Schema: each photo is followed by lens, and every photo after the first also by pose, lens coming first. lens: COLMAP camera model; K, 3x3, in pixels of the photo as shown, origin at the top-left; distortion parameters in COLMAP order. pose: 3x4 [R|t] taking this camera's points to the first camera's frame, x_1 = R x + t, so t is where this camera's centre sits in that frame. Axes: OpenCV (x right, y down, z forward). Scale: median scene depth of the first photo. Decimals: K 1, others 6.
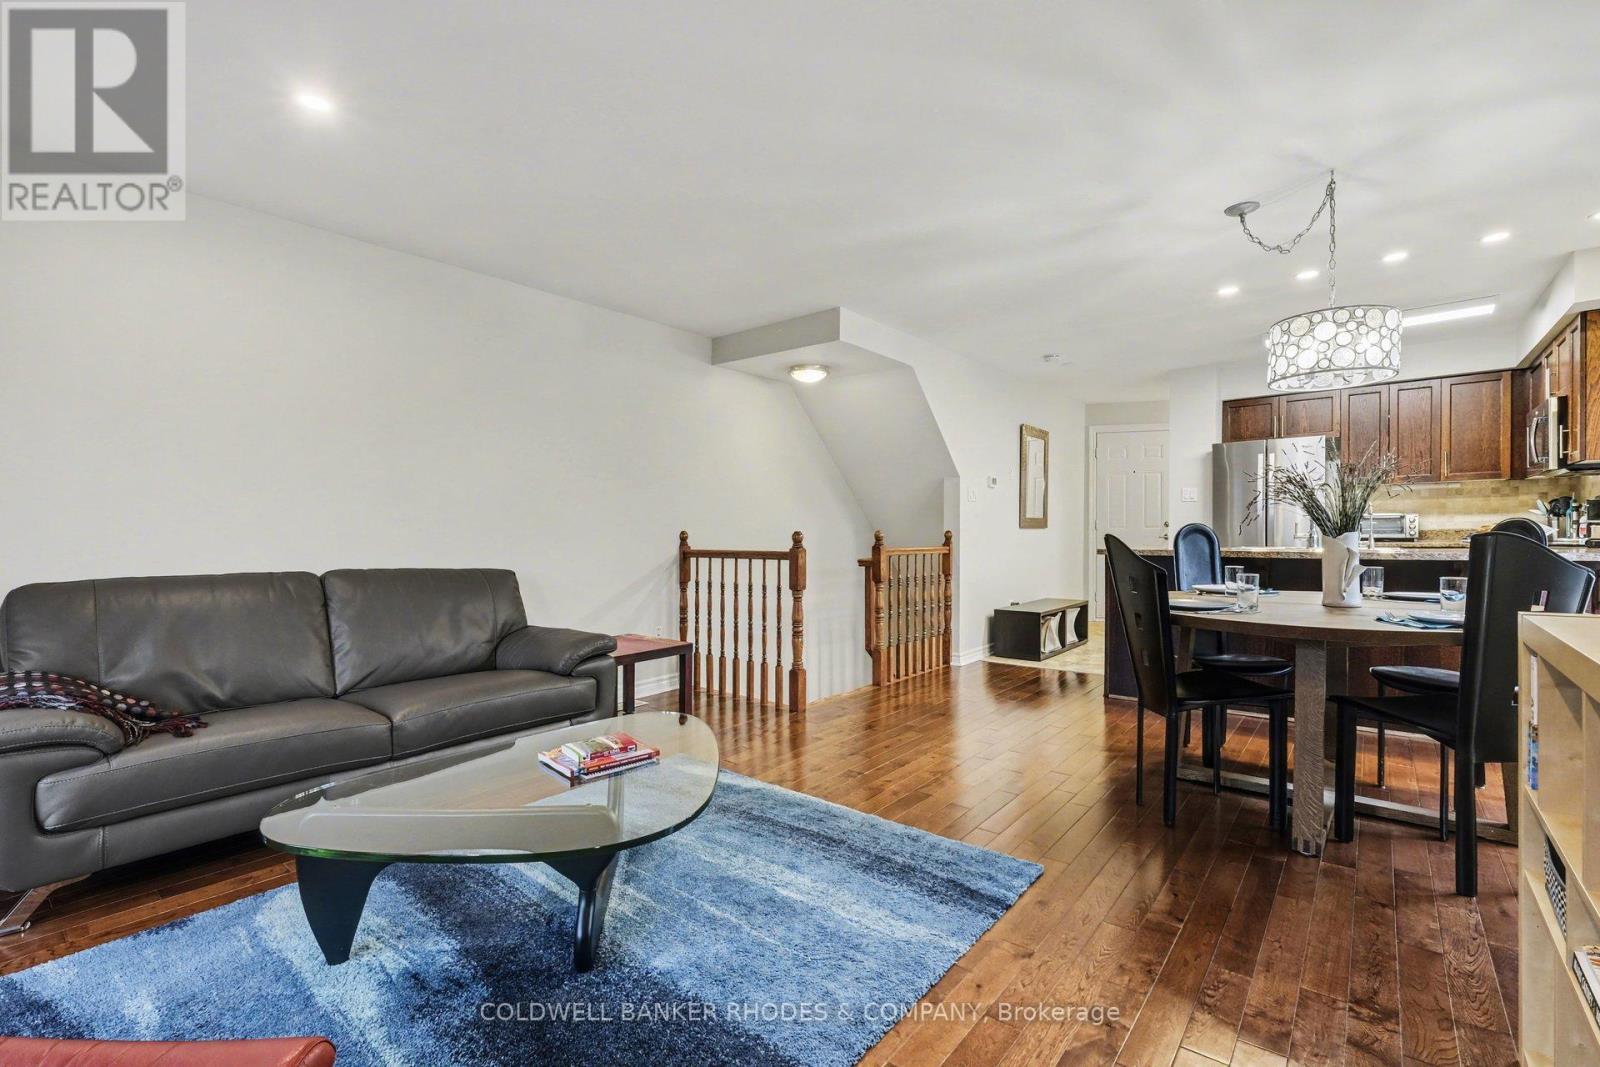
lens RADIAL K [[708.7, 0, 785.0], [0, 708.7, 532.2], [0, 0, 1]] dist [0.002157, -0.001094]
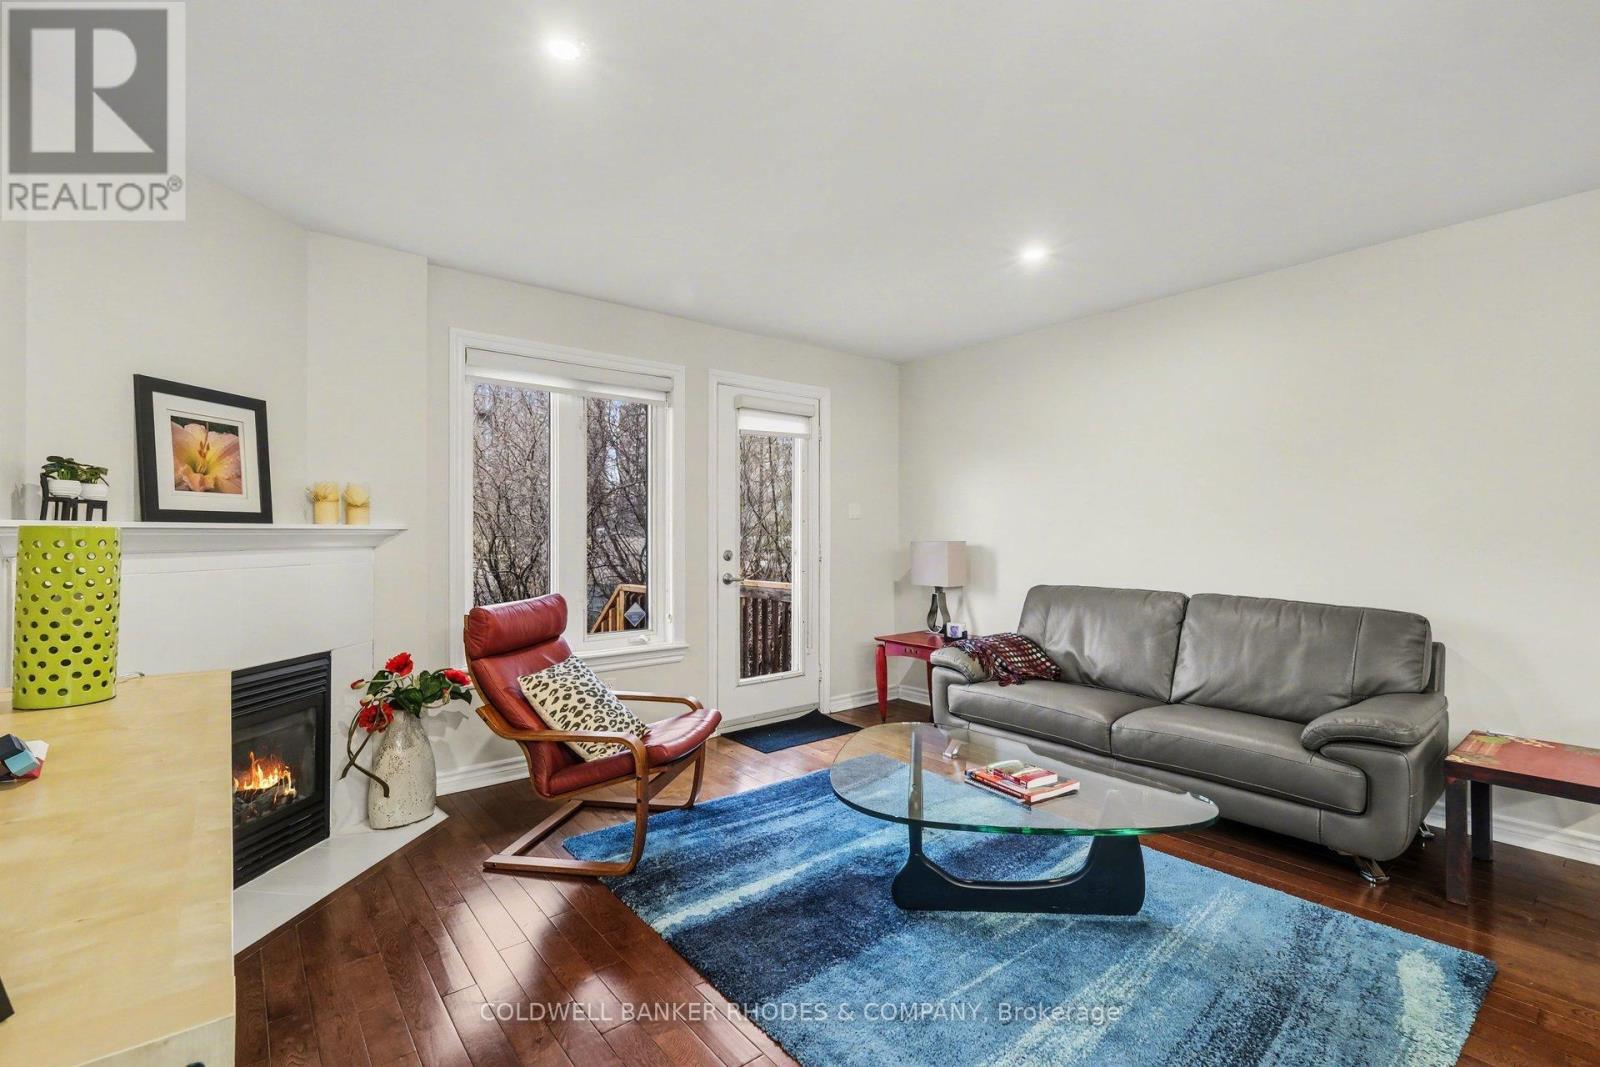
lens RADIAL K [[708.7, 0, 804.2], [0, 708.7, 540.6], [0, 0, 1]] dist [0.002157, -0.001094]
pose [[-0.173393, 0.015136, -0.984736, 0.365779], [0.001405, 0.999885, 0.015122, -0.030101], [0.984852, 0.001239, -0.173394, 0.365925]]
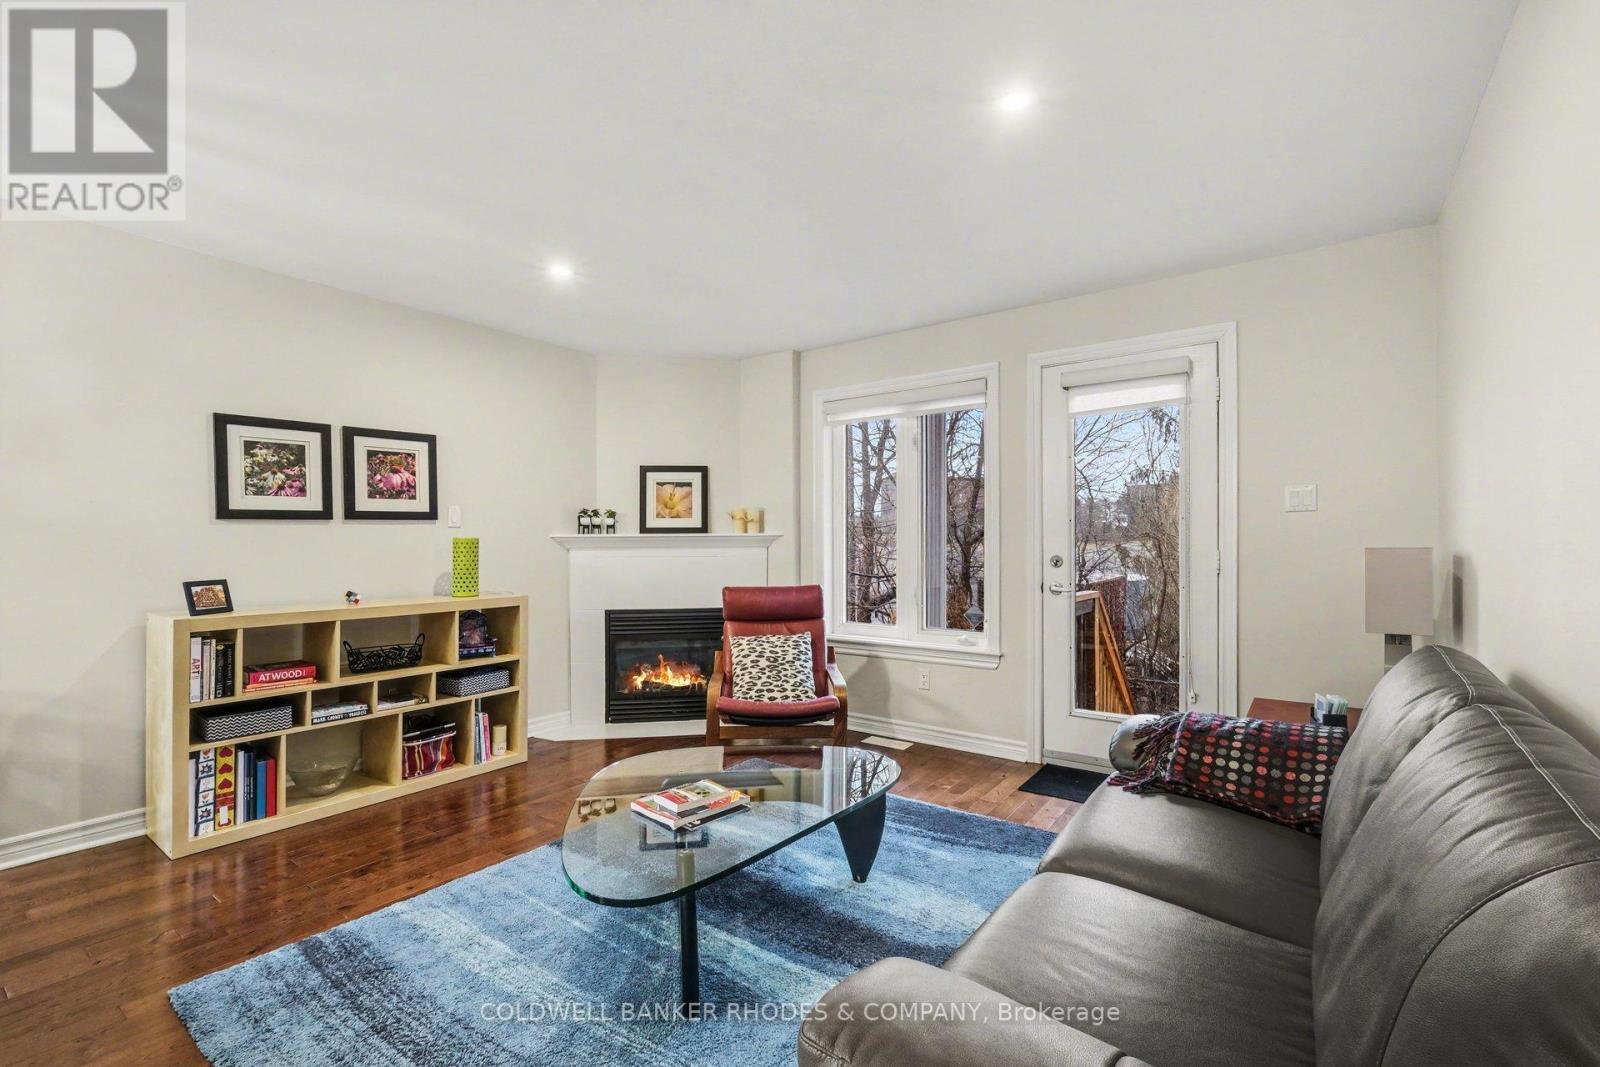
lens RADIAL K [[708.7, 0, 796.2], [0, 708.7, 549.1], [0, 0, 1]] dist [0.002157, -0.001094]
pose [[-0.997351, 0.010494, -0.071976, -0.142538], [0.009772, 0.999899, 0.010368, -0.022578], [0.072077, 0.009637, -0.997352, 0.853548]]
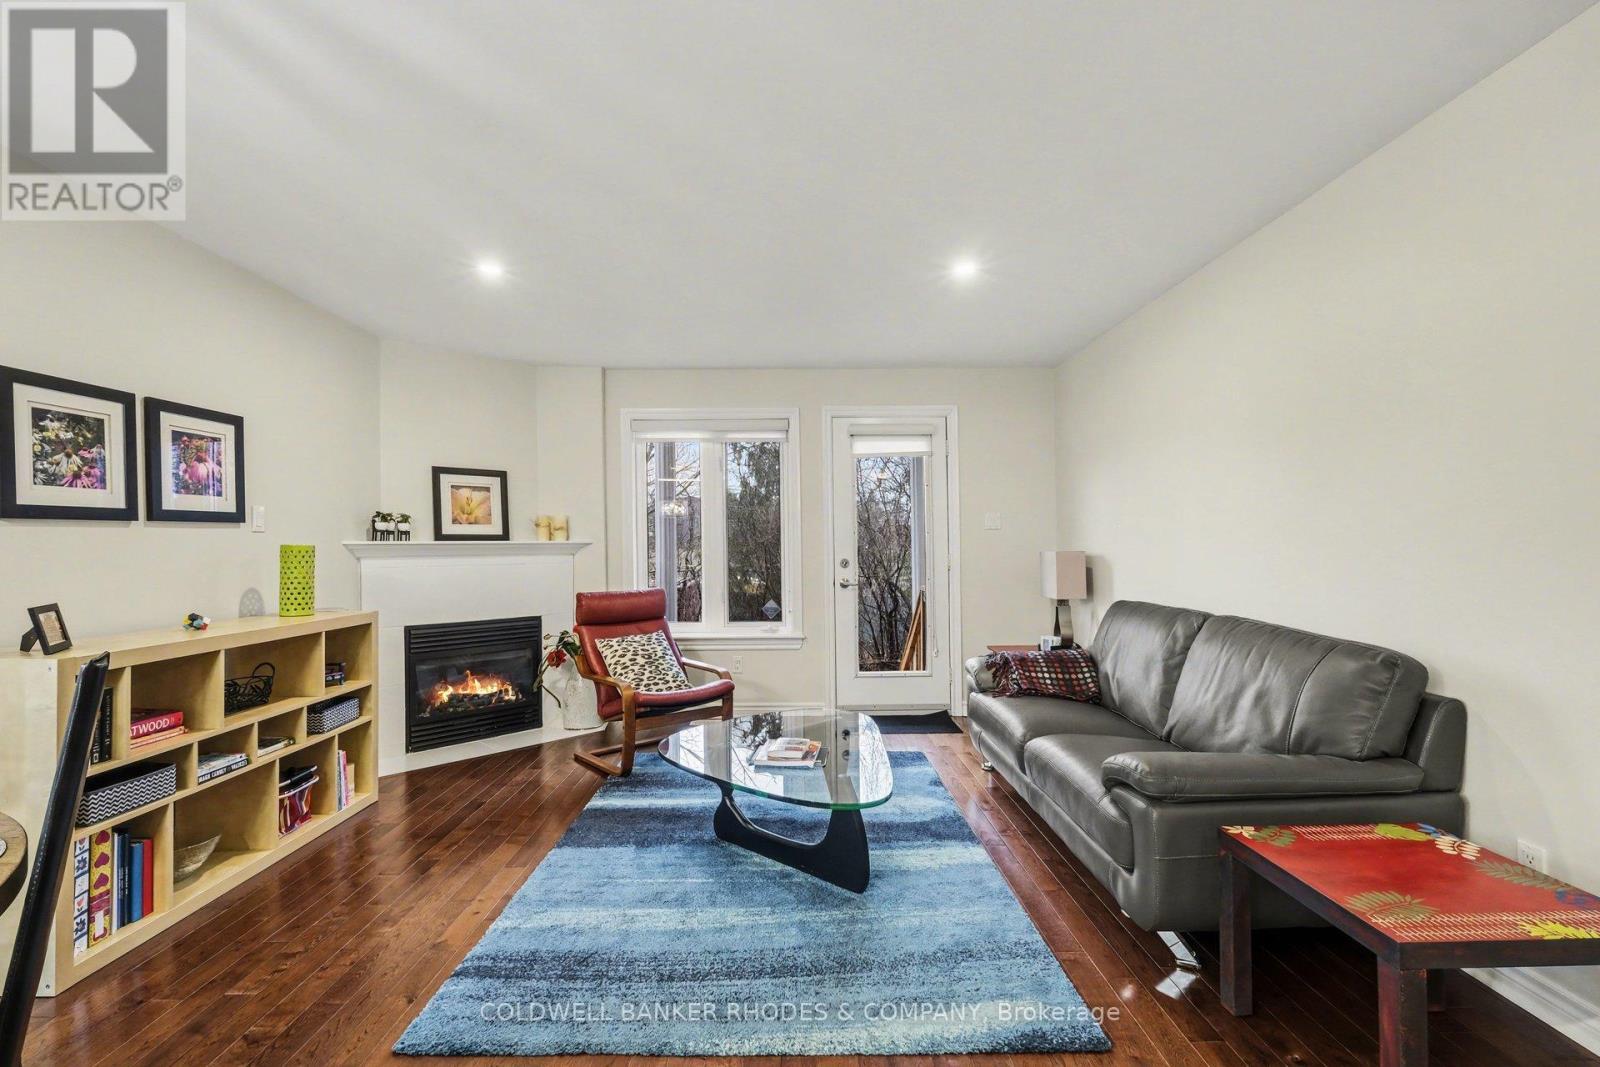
lens RADIAL K [[708.7, 0, 798.1], [0, 708.7, 550.6], [0, 0, 1]] dist [0.002157, -0.001094]
pose [[-0.751957, 0.013173, -0.659080, 0.239934], [0.009746, 0.999913, 0.008866, -0.026704], [0.659140, 0.000244, -0.752020, 0.838512]]
